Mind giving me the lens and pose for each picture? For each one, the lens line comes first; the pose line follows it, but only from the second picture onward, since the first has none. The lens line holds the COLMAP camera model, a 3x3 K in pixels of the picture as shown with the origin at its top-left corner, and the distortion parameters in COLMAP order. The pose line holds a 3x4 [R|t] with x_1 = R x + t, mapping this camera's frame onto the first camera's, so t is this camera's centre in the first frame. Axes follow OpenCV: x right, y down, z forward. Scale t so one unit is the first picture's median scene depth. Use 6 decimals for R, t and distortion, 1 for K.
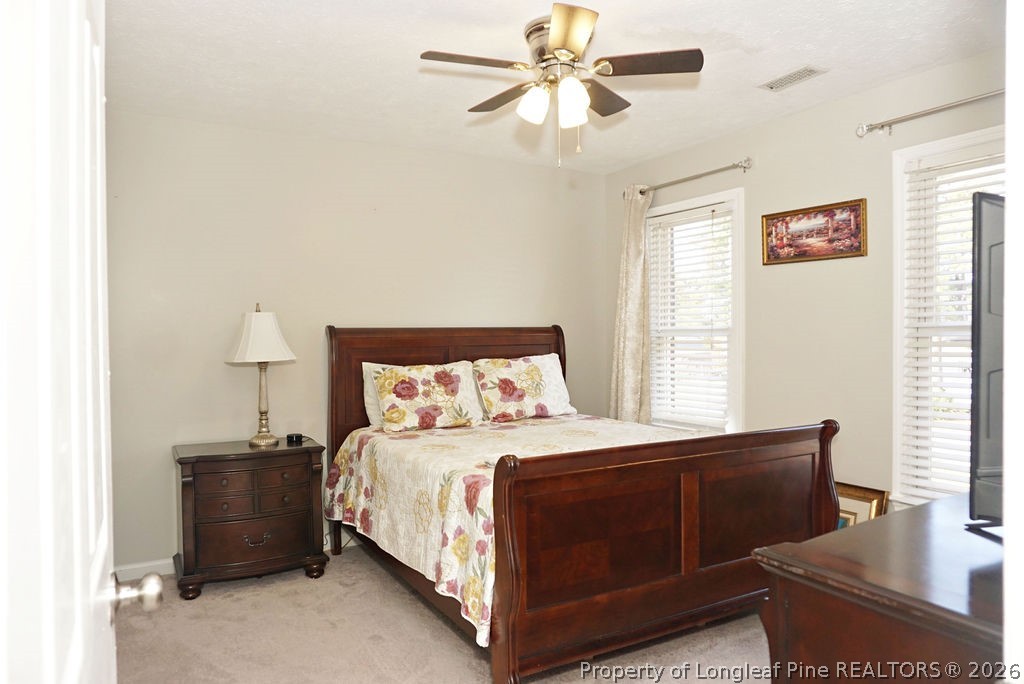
lens RADIAL K [[683.9, 0, 512.0], [0, 683.9, 342.0], [0, 0, 1]] dist [-0.057487, 0.038753]
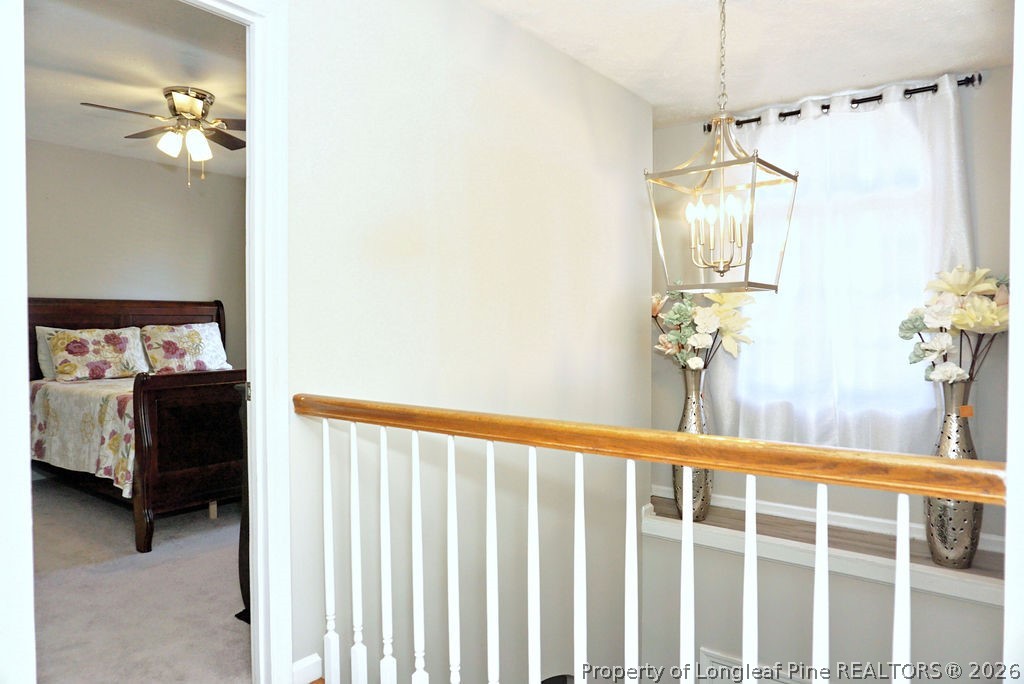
lens RADIAL K [[683.9, 0, 512.0], [0, 683.9, 342.0], [0, 0, 1]] dist [-0.057487, 0.038753]
pose [[0.922306, -0.004939, 0.386428, 0.100614], [-0.001305, 0.999873, 0.015896, 0.038235], [-0.386458, -0.015166, 0.922182, -0.429019]]
